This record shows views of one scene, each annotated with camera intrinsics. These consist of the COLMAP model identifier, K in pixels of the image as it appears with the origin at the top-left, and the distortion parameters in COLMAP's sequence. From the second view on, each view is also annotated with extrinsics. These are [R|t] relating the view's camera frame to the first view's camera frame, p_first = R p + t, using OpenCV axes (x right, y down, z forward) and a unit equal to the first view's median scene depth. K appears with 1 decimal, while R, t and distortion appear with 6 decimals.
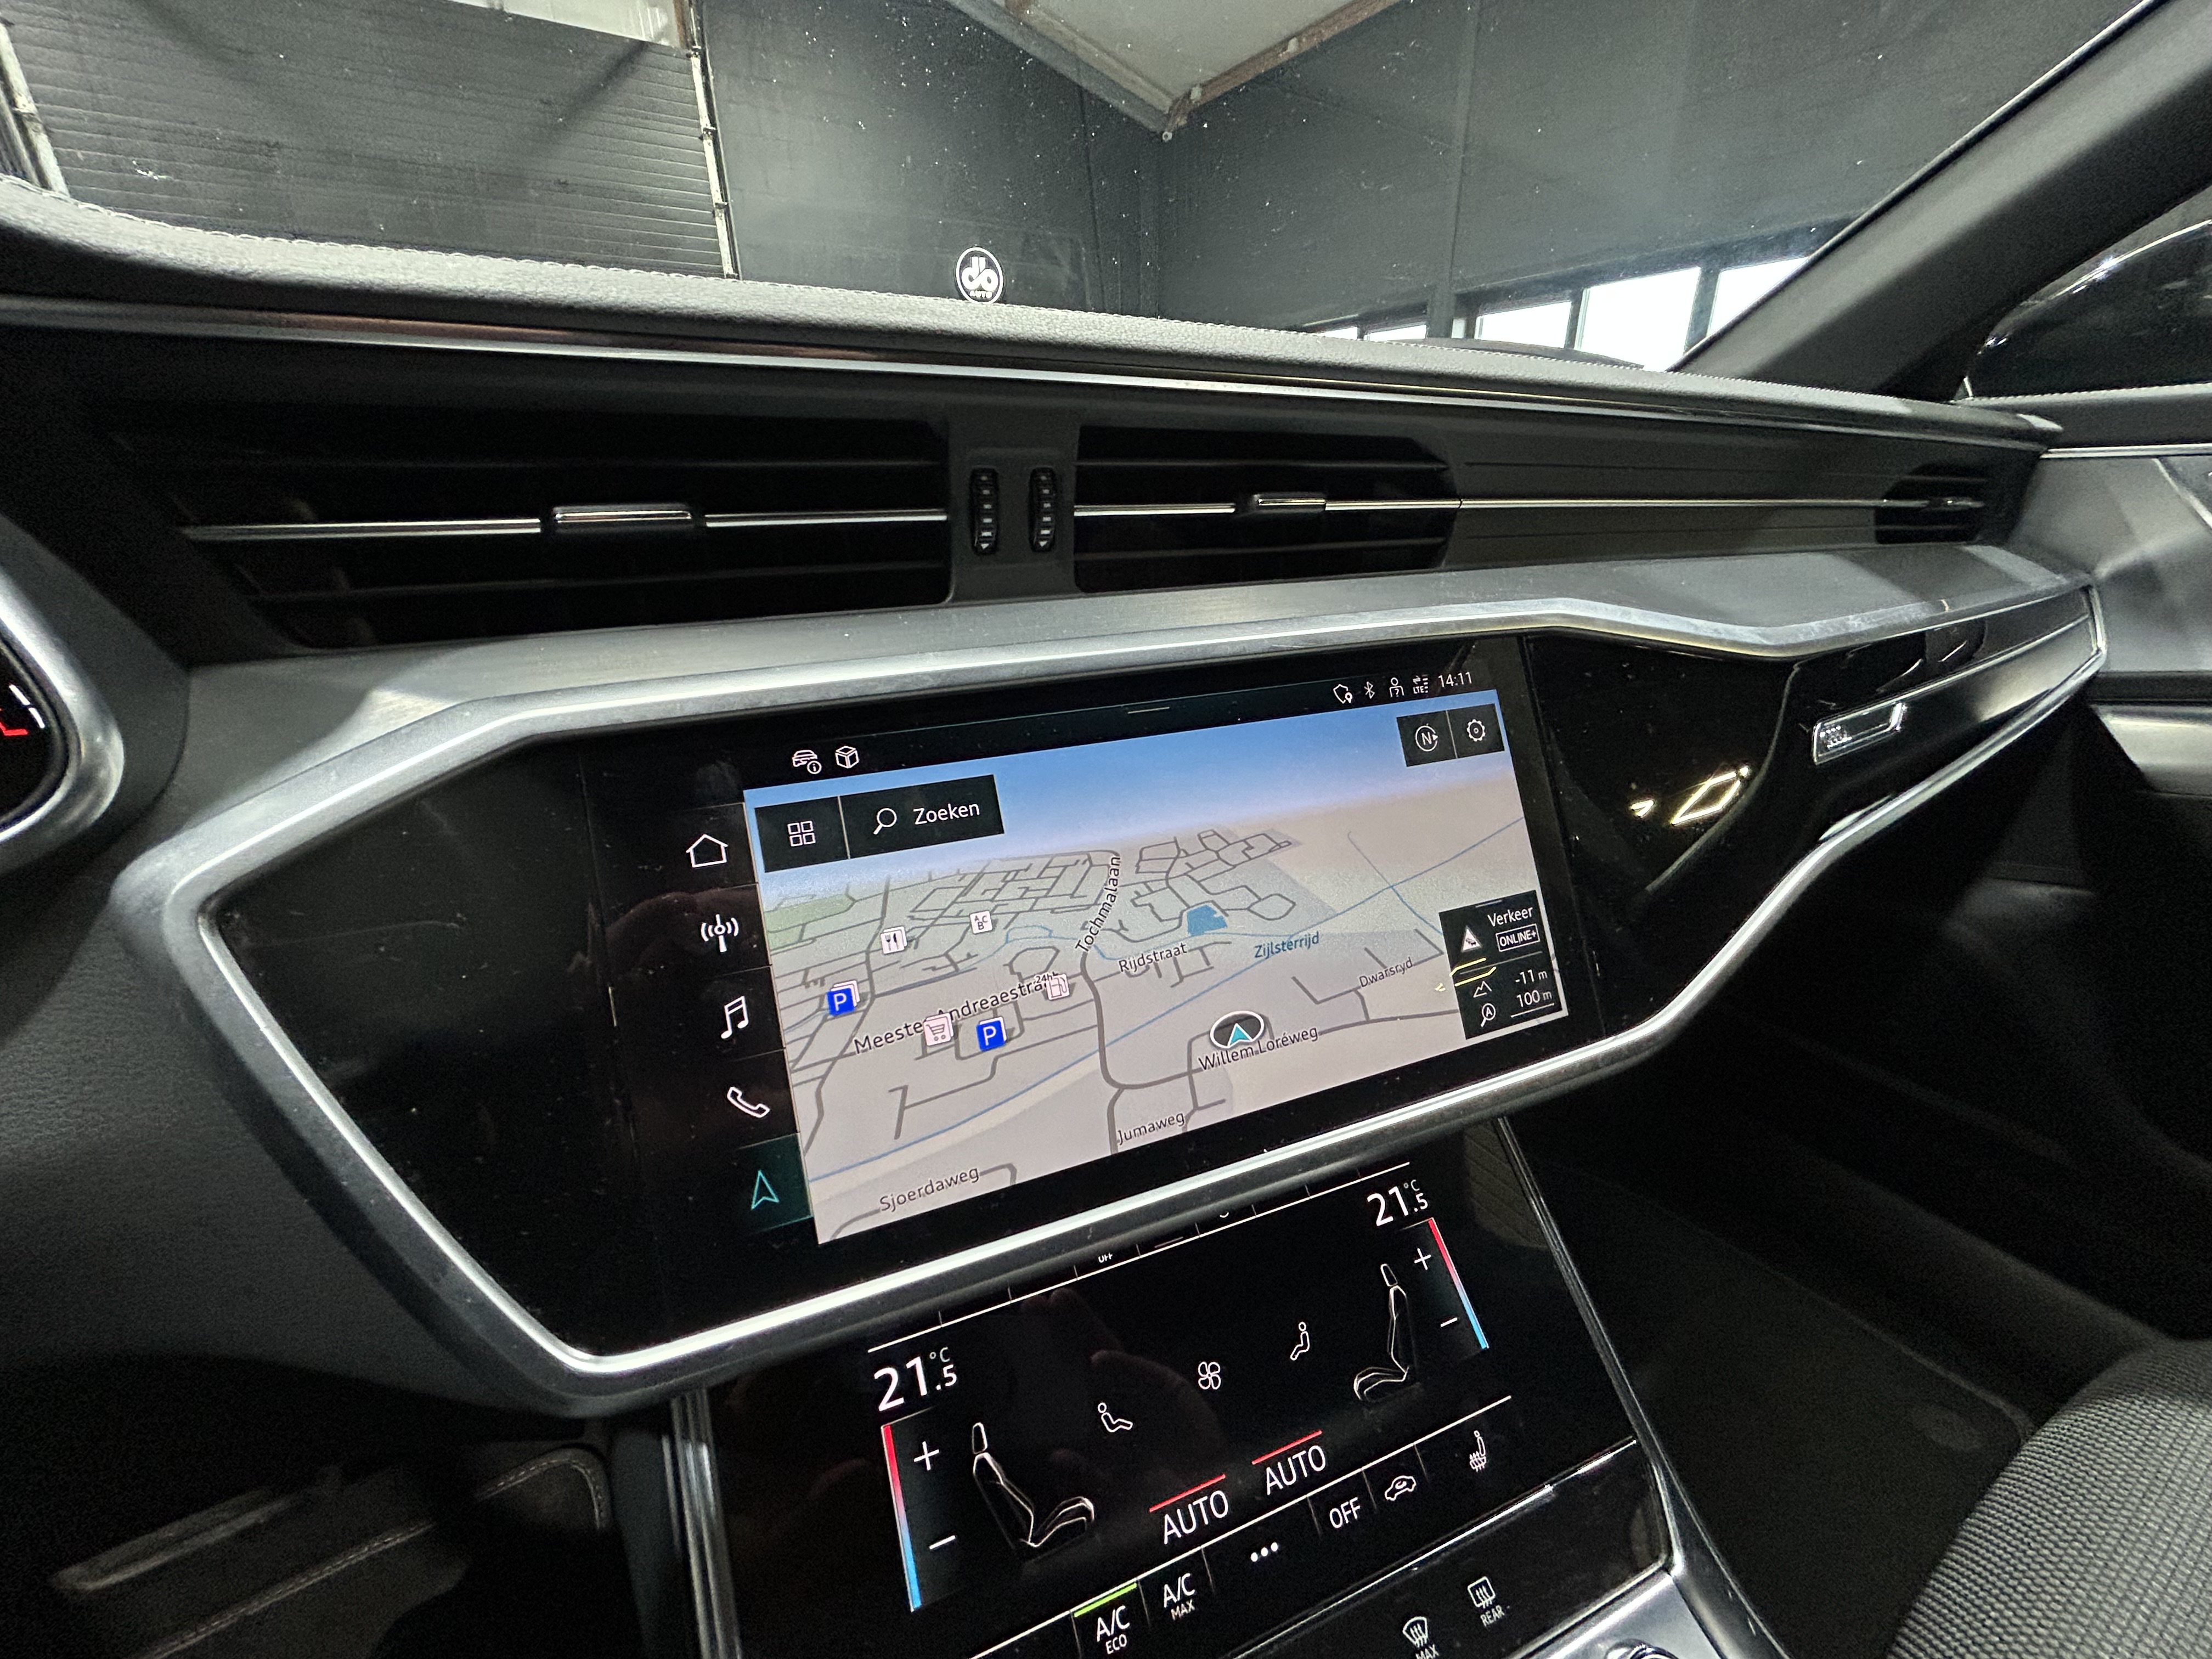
lens RADIAL K [[889.0, 0, 1097.1], [0, 889.0, 825.2], [0, 0, 1]] dist [0.001485, -0.001142]
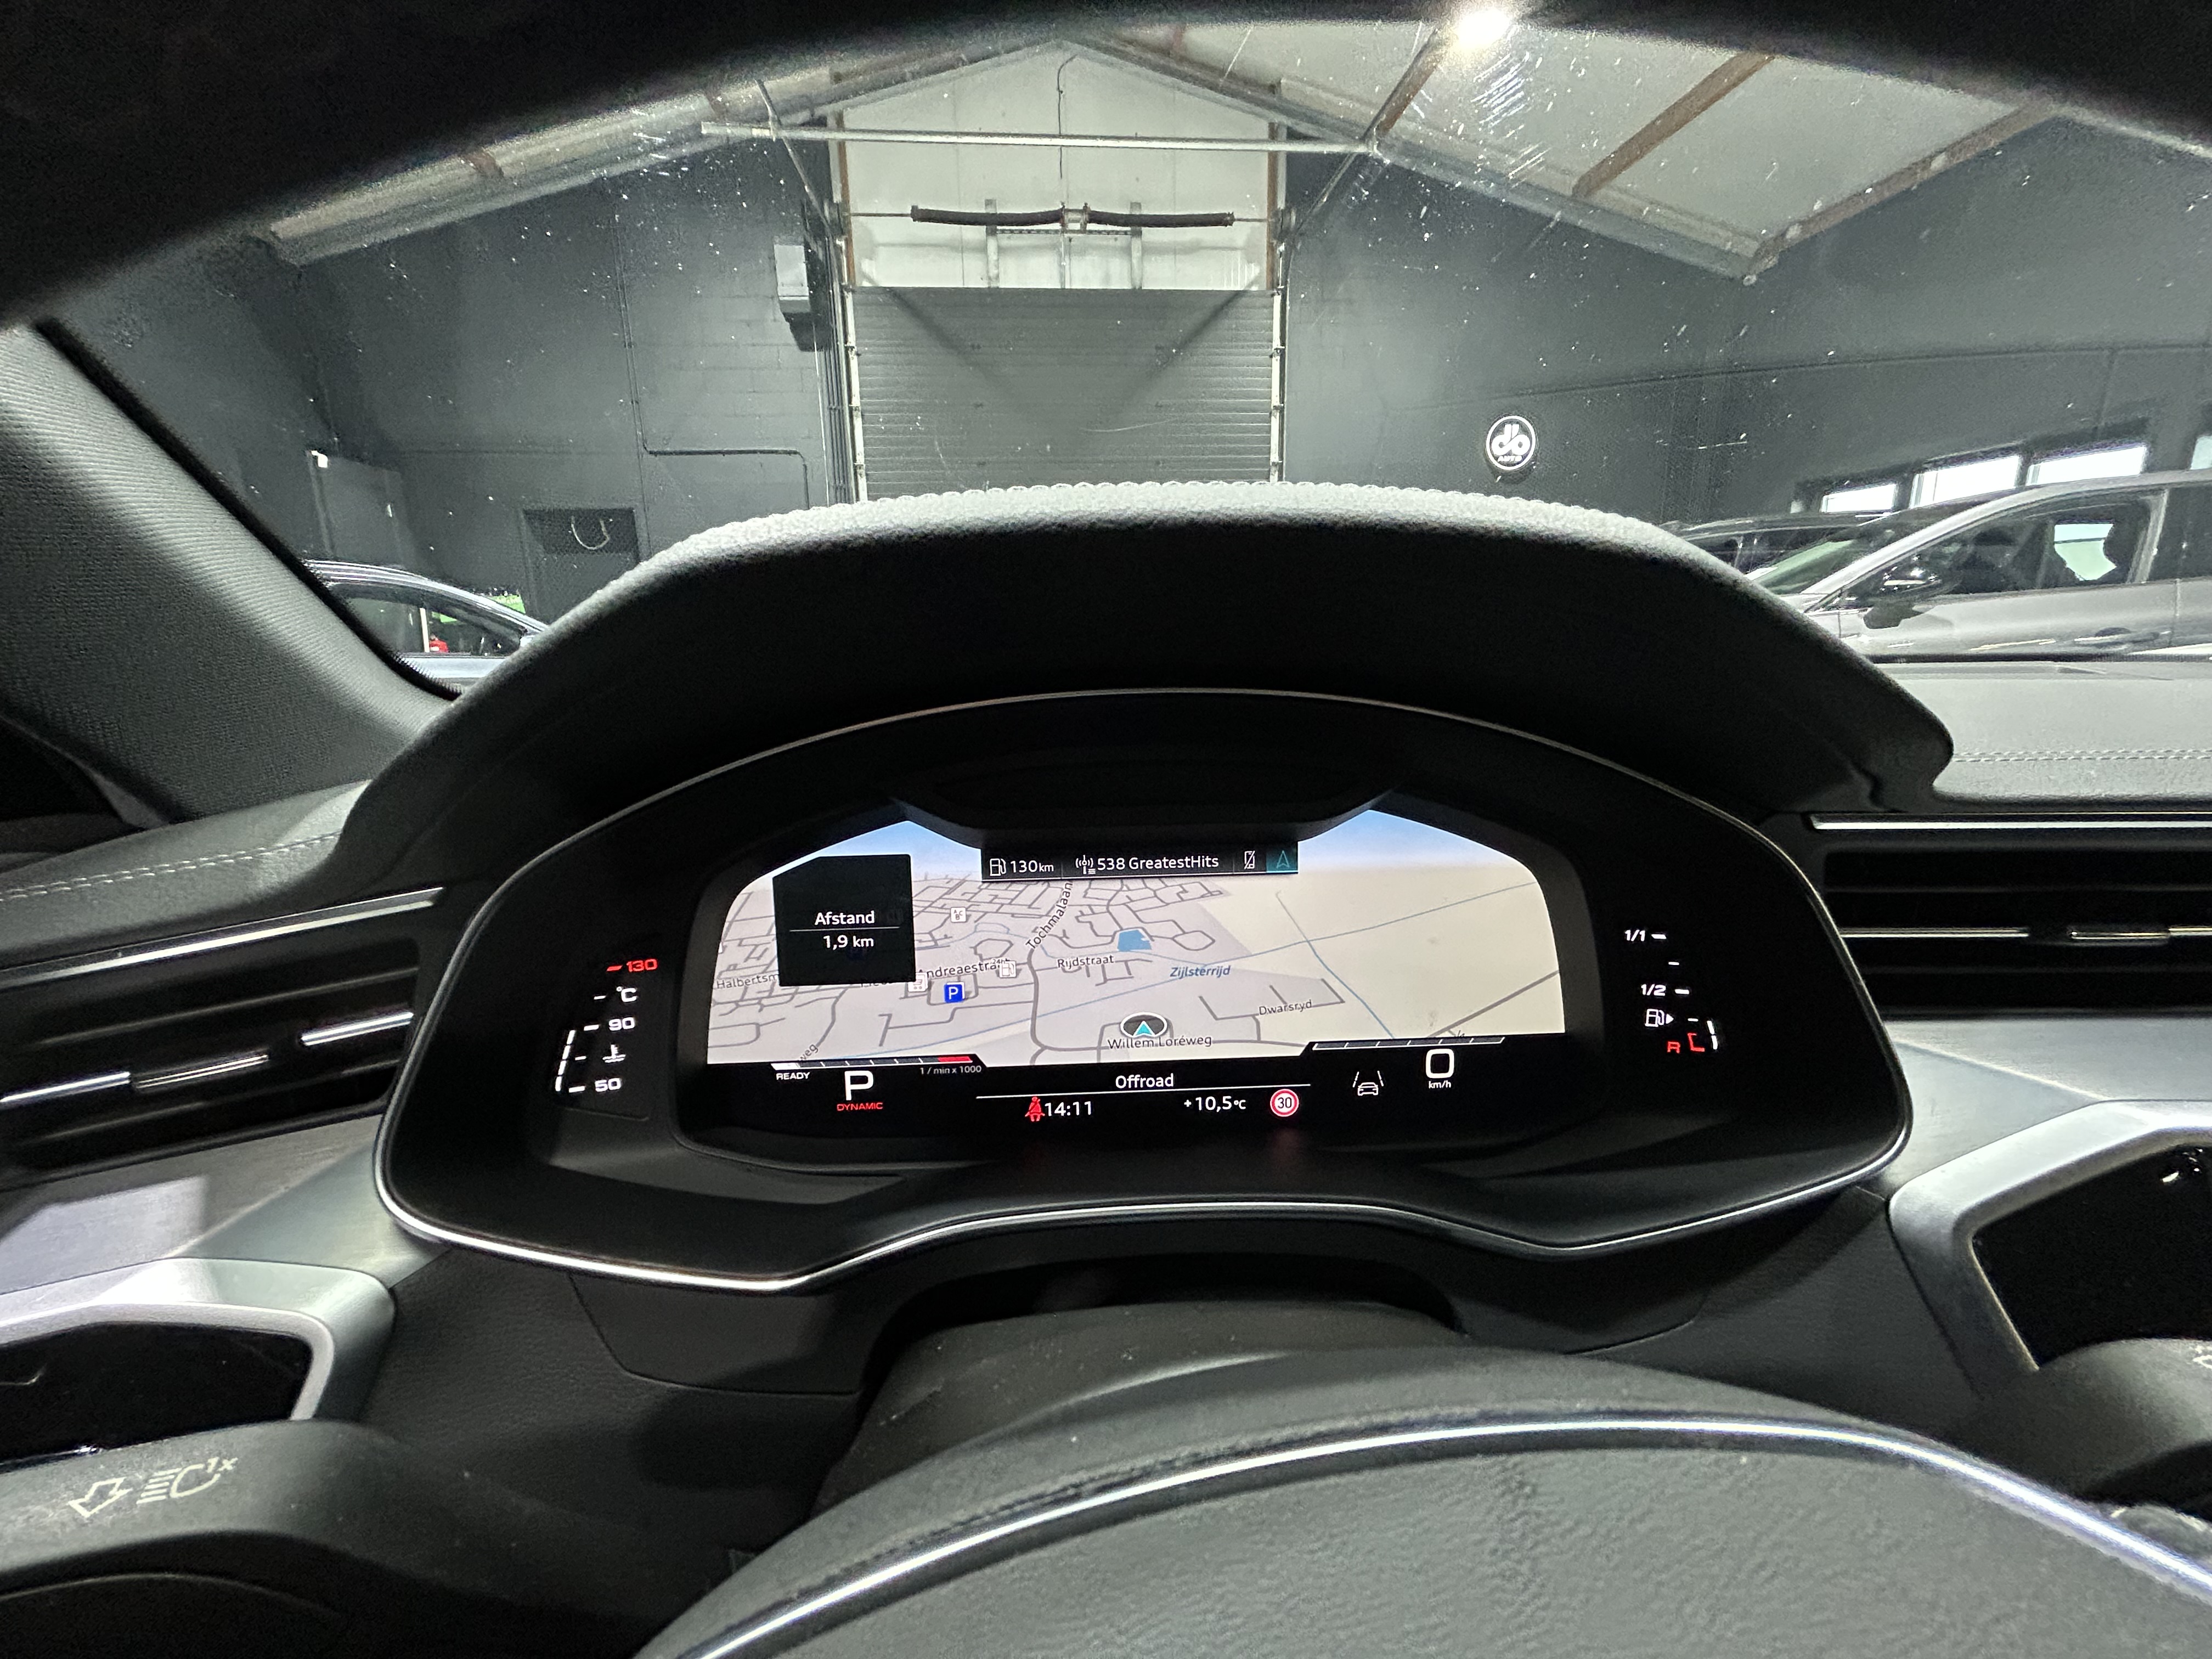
lens RADIAL K [[889.0, 0, 1097.1], [0, 889.0, 825.2], [0, 0, 1]] dist [0.001485, -0.001142]
pose [[0.879228, 0.106079, -0.464441, -1.047933], [-0.173950, 0.979067, -0.105682, -0.101754], [0.443509, 0.173708, 0.879276, -0.631301]]
